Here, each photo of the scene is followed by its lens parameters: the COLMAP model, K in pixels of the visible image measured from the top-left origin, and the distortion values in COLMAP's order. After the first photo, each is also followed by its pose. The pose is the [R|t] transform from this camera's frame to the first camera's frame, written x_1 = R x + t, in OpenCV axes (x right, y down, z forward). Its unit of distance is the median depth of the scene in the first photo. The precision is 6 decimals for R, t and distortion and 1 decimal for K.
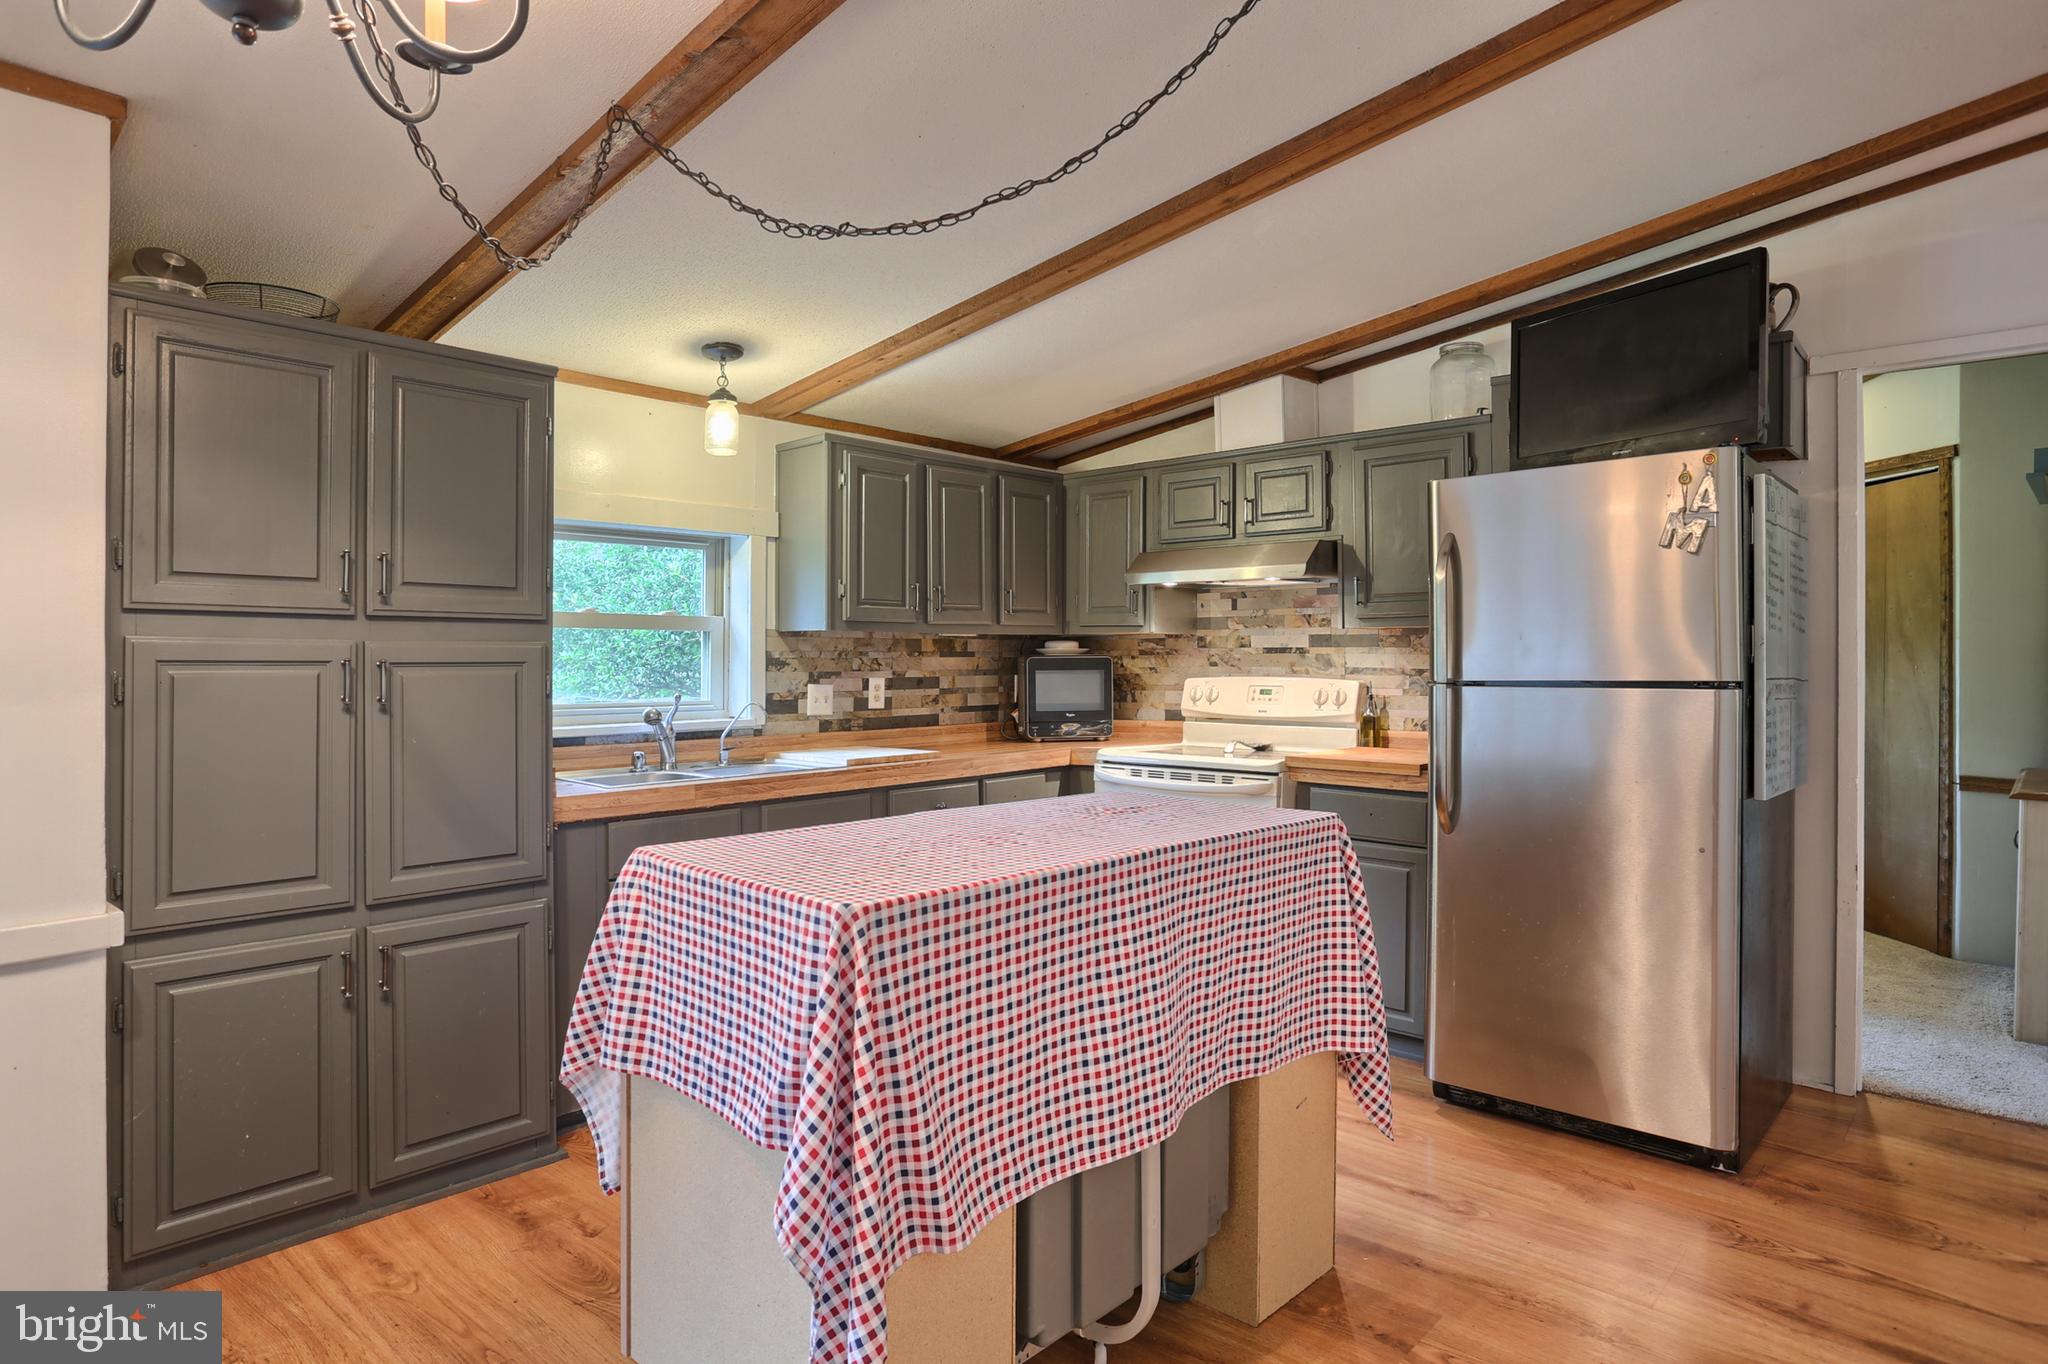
lens RADIAL K [[1152.6, 0, 952.2], [0, 1152.6, 658.5], [0, 0, 1]] dist [-0.012966, 0.006795]
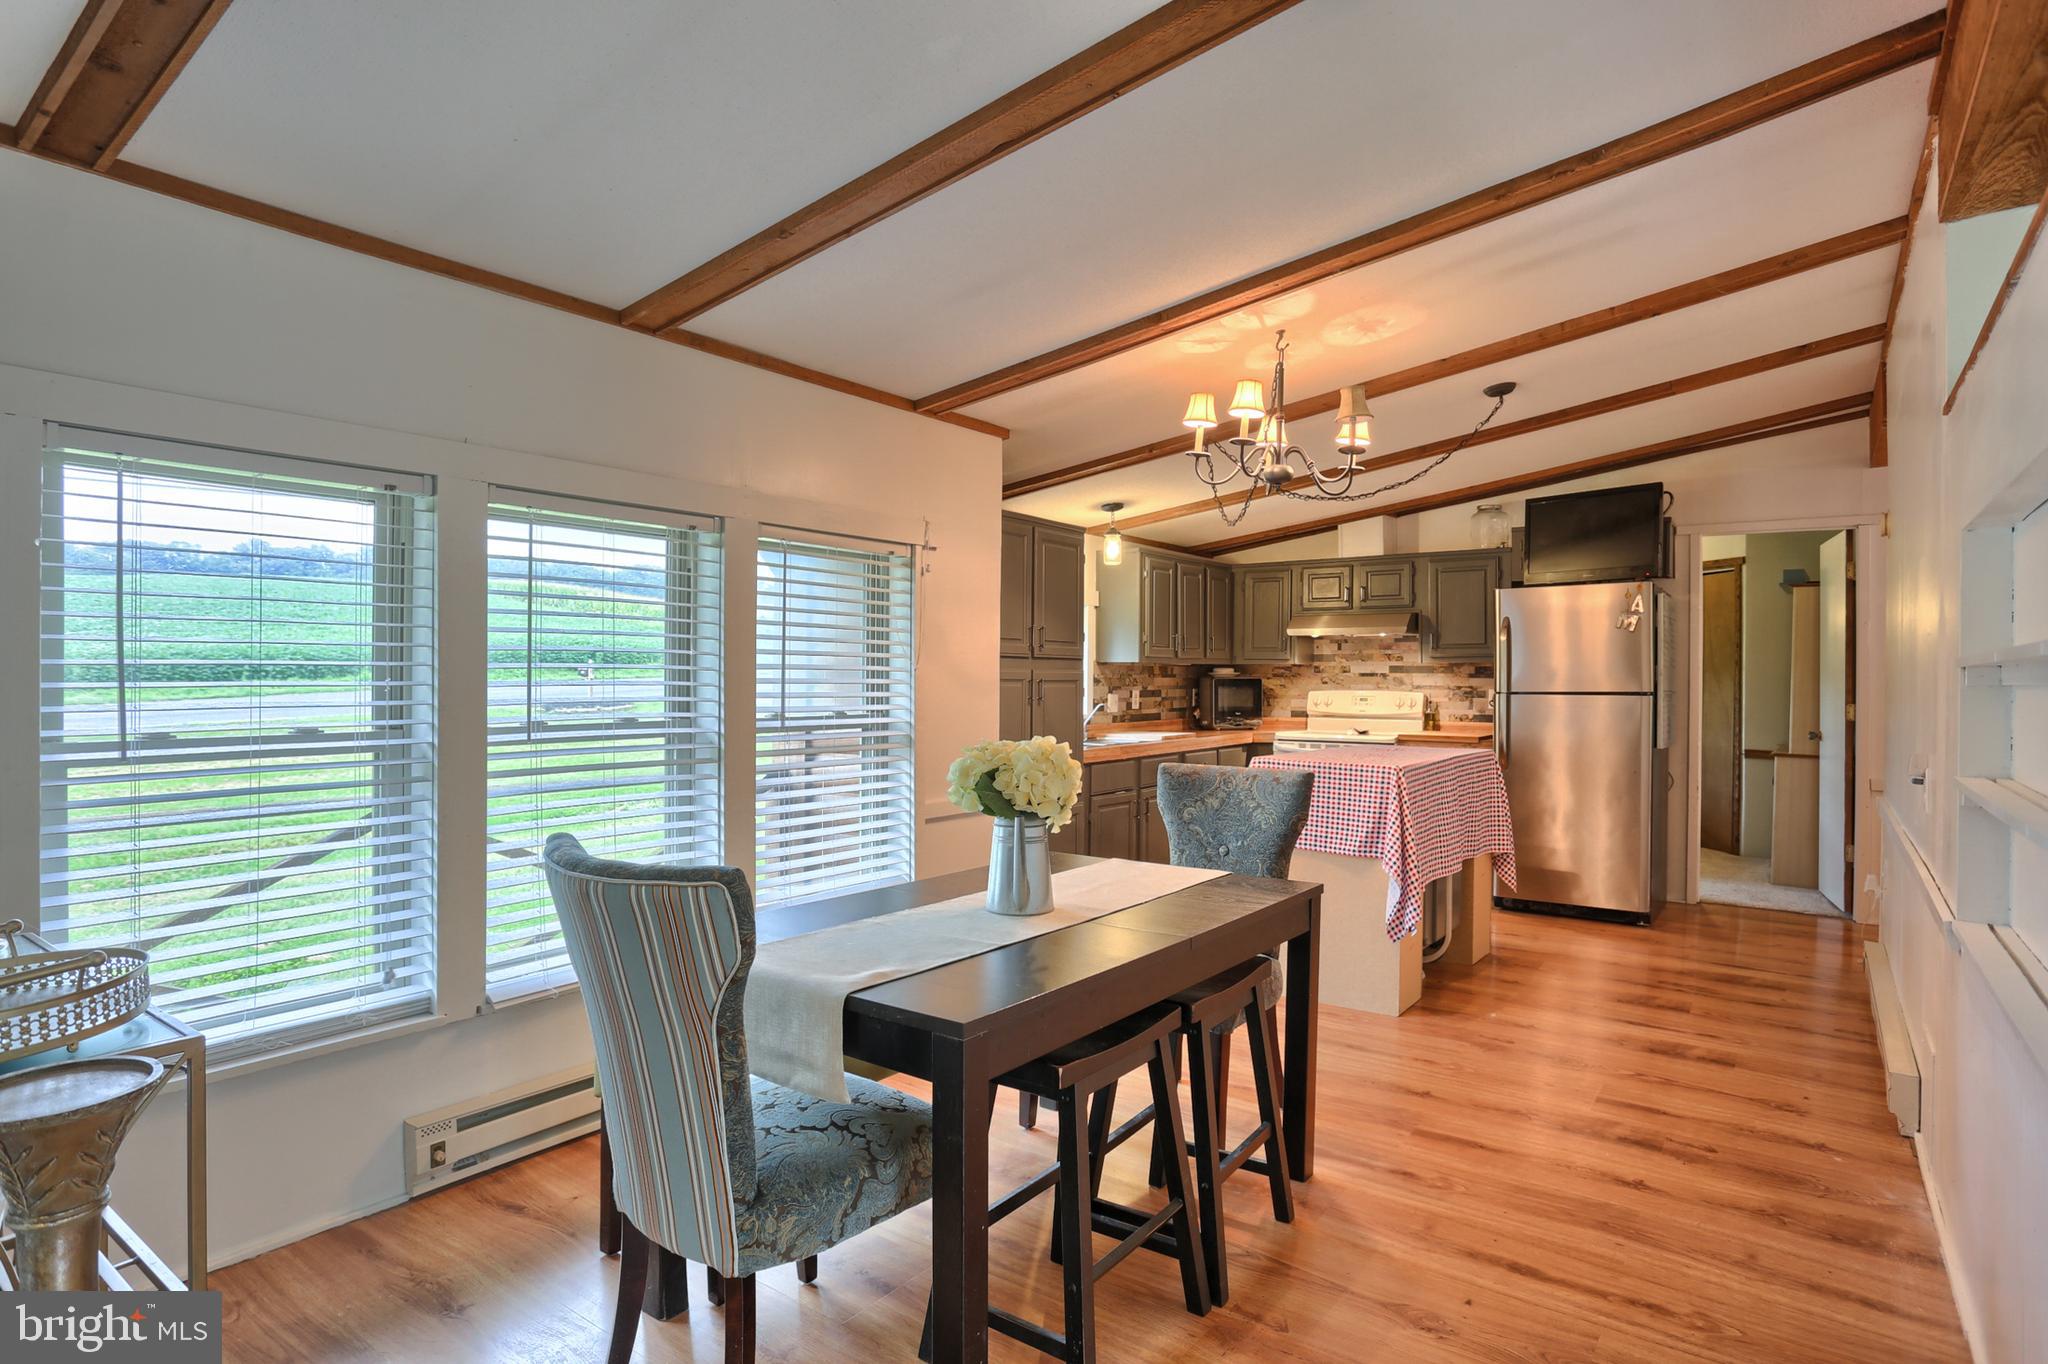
lens RADIAL K [[1085.9, 0, 971.5], [0, 1085.9, 680.1], [0, 0, 1]] dist [-0.002735, 0.000230]
pose [[0.994242, 0.005530, 0.107012, -0.468001], [-0.005827, 0.999980, 0.002465, 0.000088], [-0.106996, -0.003074, 0.994255, -0.514768]]
